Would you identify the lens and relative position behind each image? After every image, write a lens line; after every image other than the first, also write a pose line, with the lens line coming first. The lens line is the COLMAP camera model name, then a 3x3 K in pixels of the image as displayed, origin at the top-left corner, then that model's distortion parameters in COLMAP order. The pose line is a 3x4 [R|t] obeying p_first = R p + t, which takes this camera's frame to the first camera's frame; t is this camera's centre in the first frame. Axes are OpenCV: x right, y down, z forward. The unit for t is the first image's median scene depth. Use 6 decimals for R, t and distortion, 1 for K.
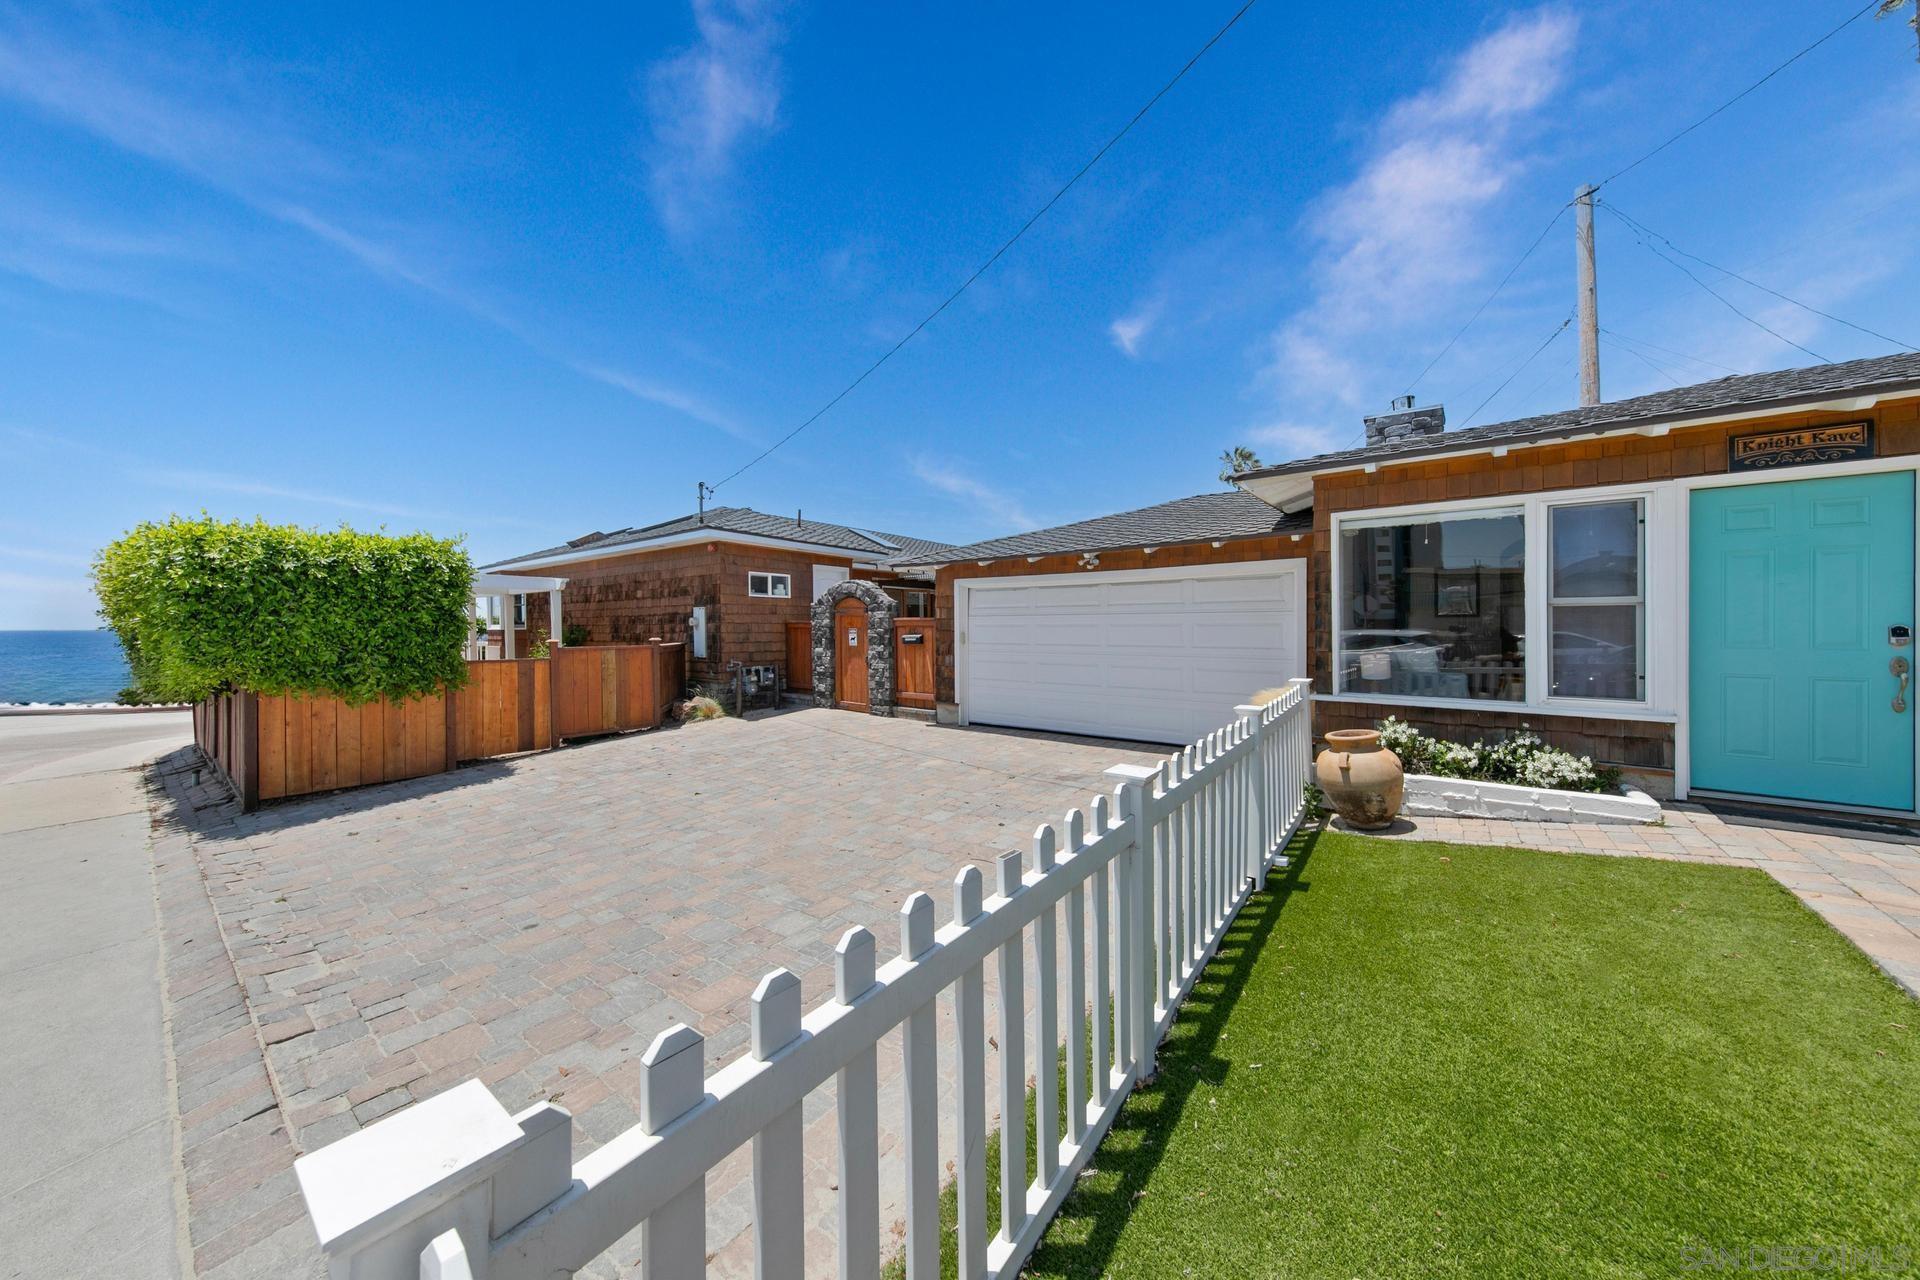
lens RADIAL K [[643.5, 0, 963.8], [0, 643.5, 625.7], [0, 0, 1]] dist [0.005092, -0.000054]
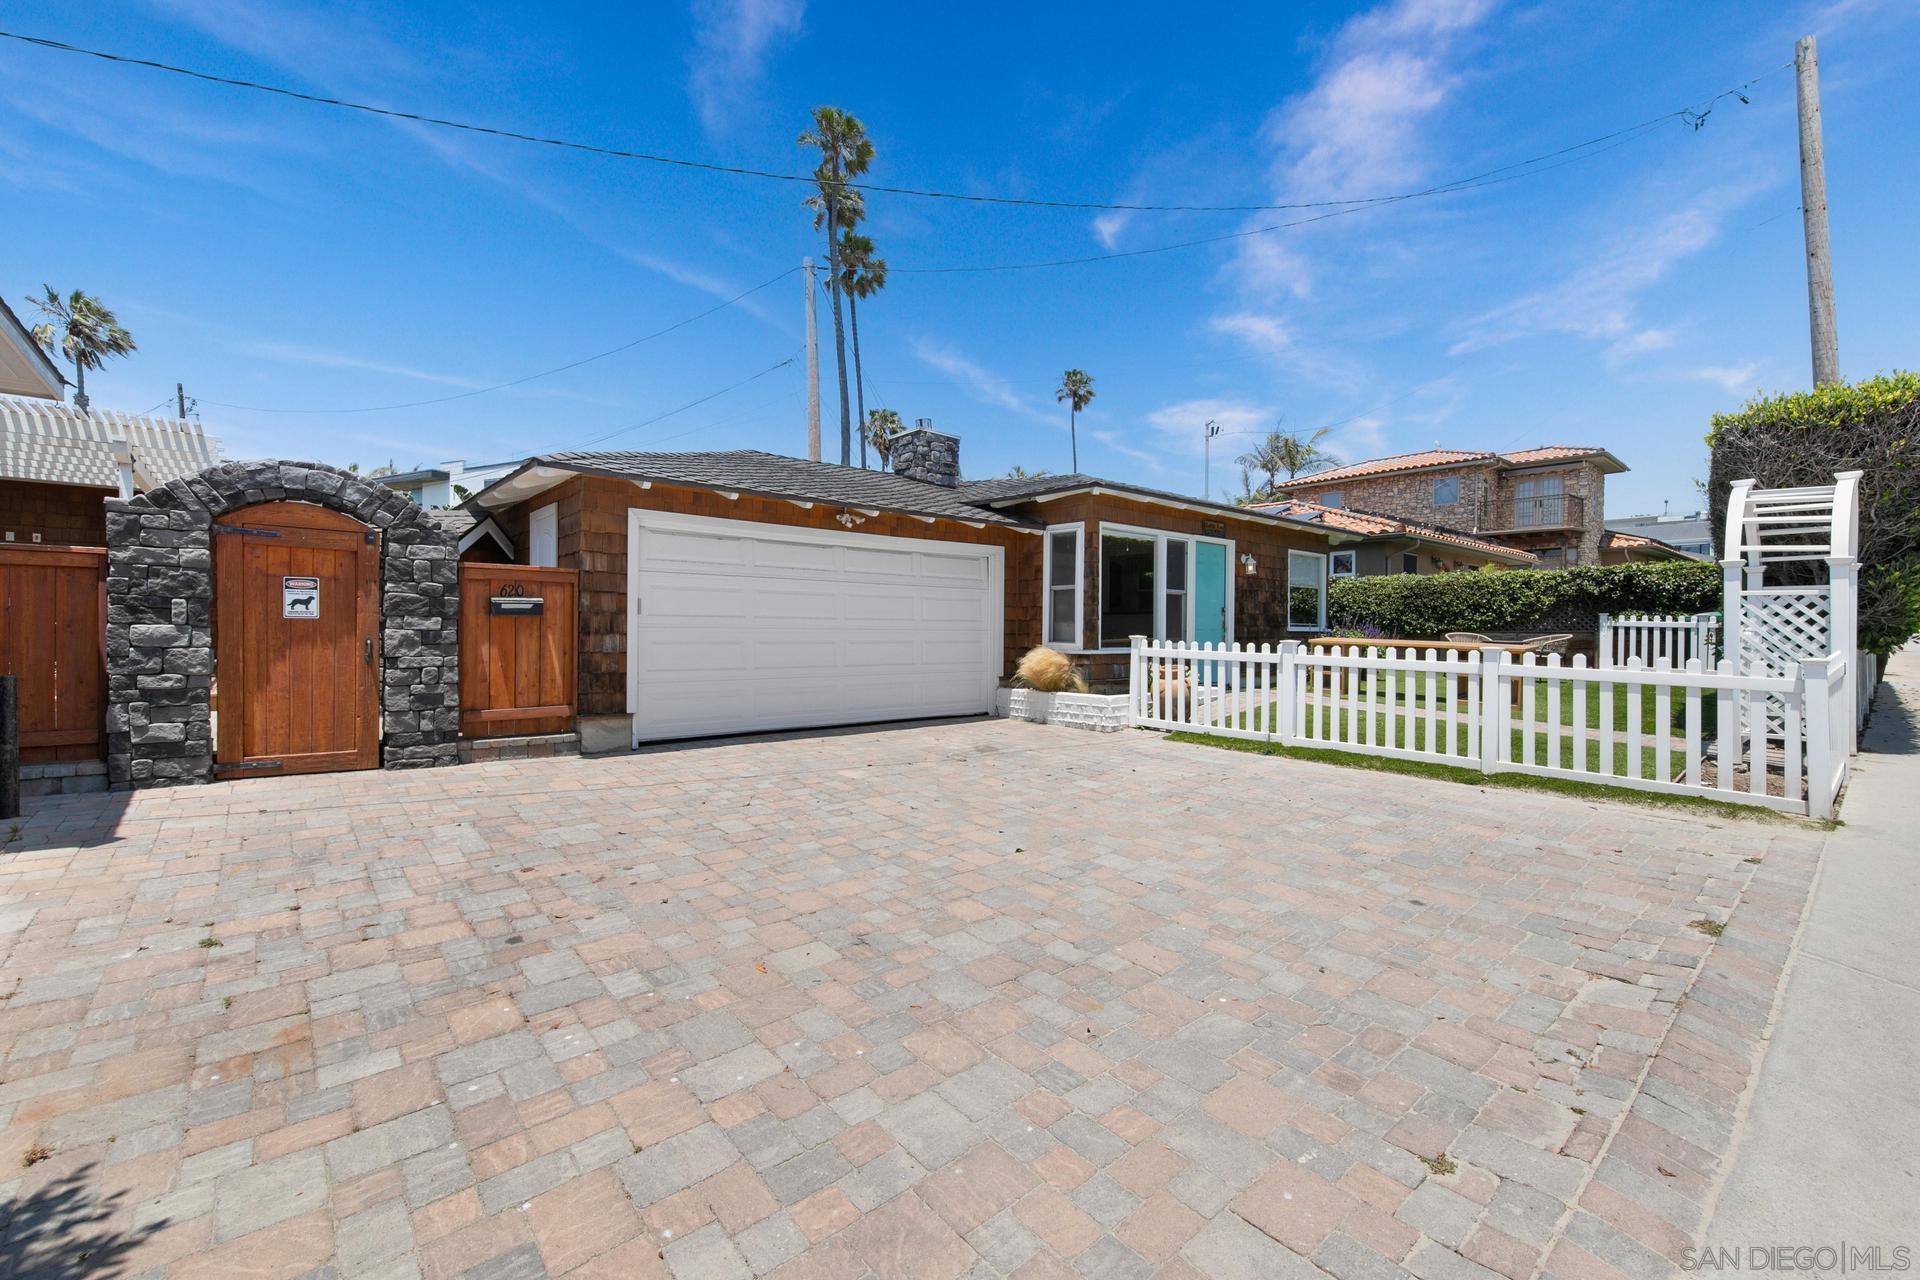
lens RADIAL K [[808.3, 0, 1009.1], [0, 808.3, 625.7], [0, 0, 1]] dist [0.006964, -0.000028]
pose [[0.169007, 0.009713, 0.985567, -1.401358], [-0.008360, 0.999930, -0.008420, 0.082654], [-0.985579, -0.006817, 0.169076, 1.035131]]
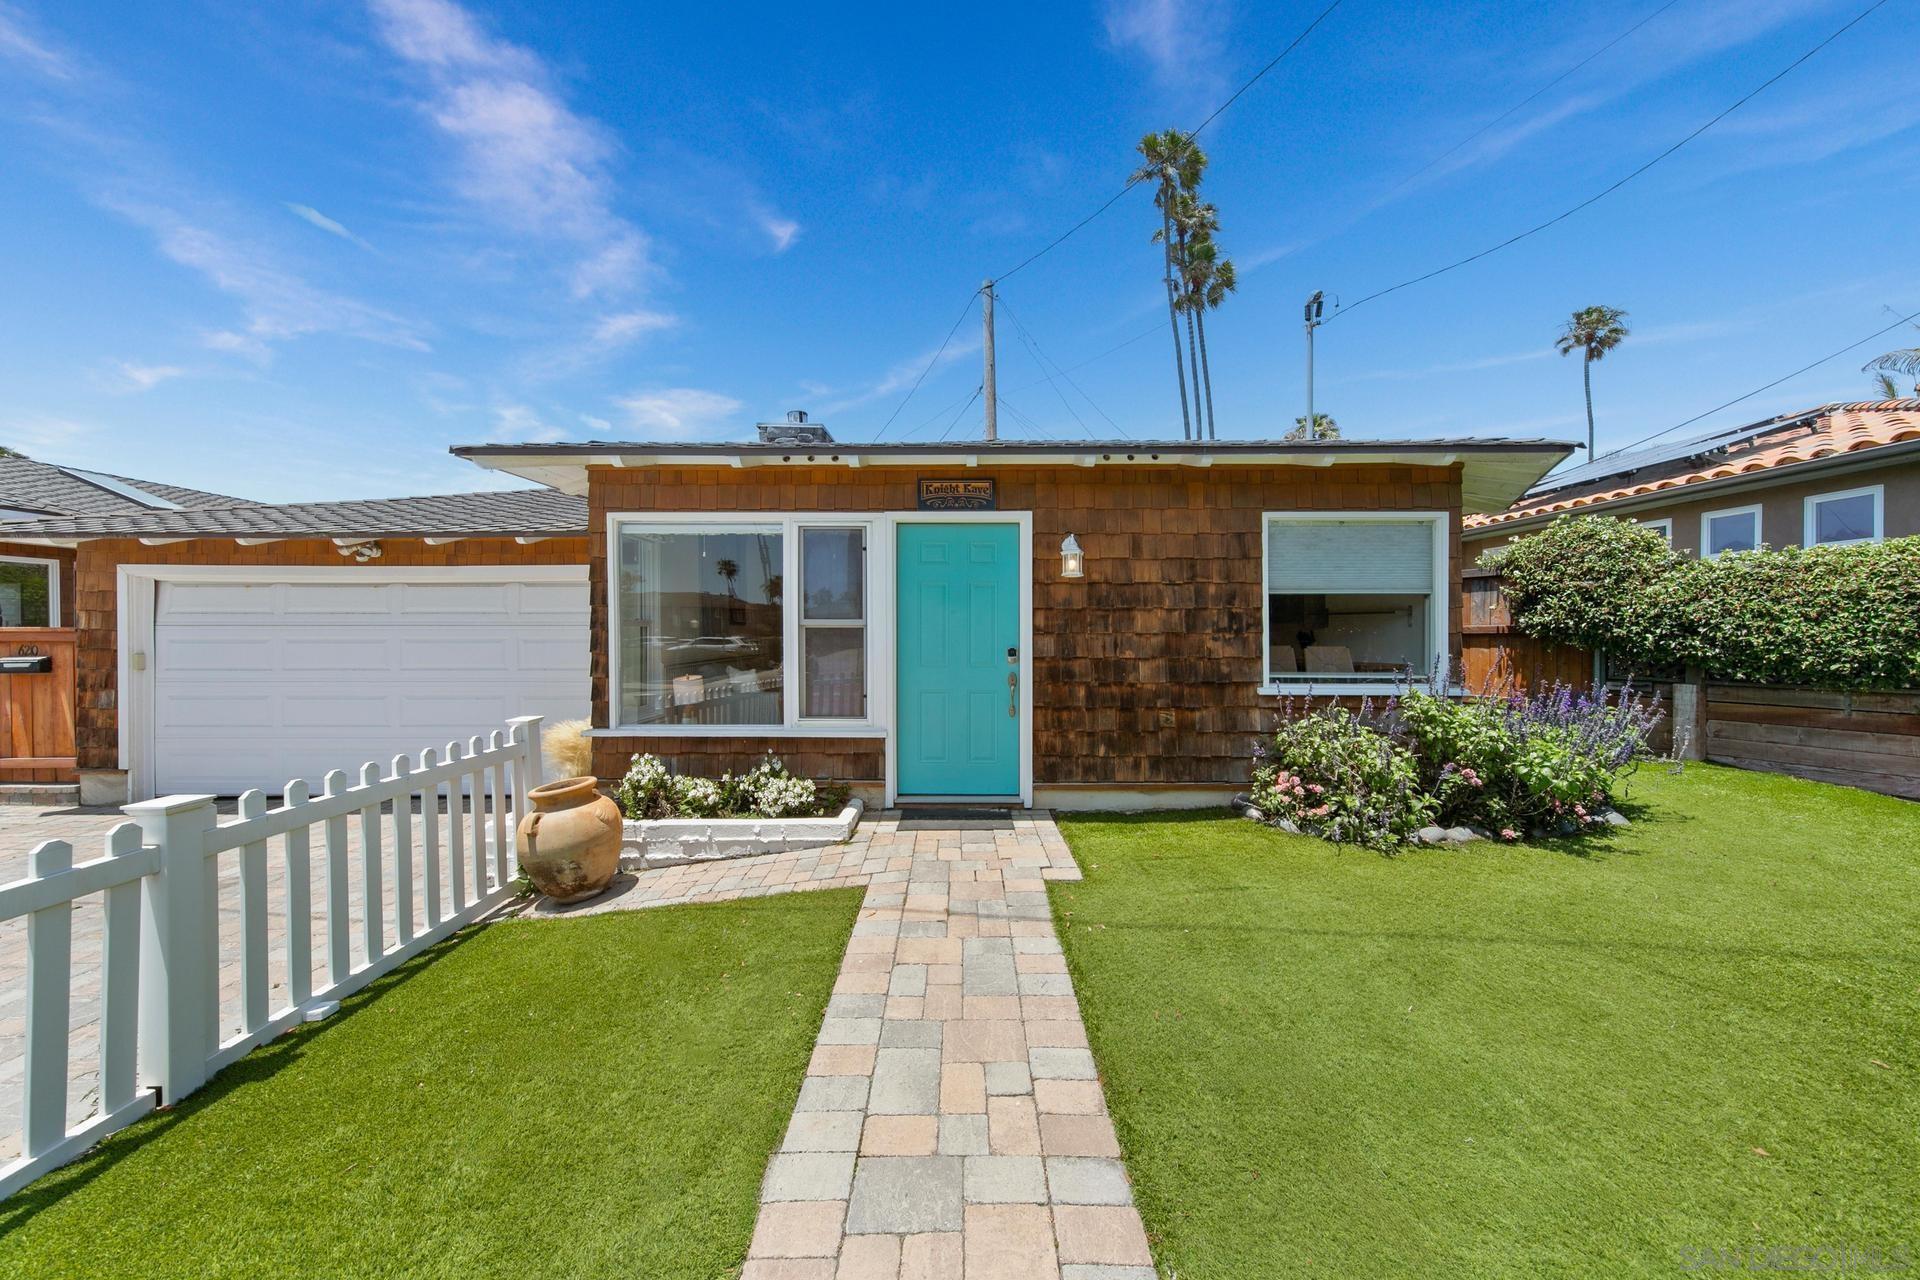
lens RADIAL K [[652.8, 0, 970.1], [0, 652.8, 635.7], [0, 0, 1]] dist [0.008823, -0.000054]
pose [[0.797989, -0.002542, 0.602666, 0.499378], [-0.003397, 0.999956, 0.008715, -0.027080], [-0.602662, -0.009002, 0.797946, 0.041109]]
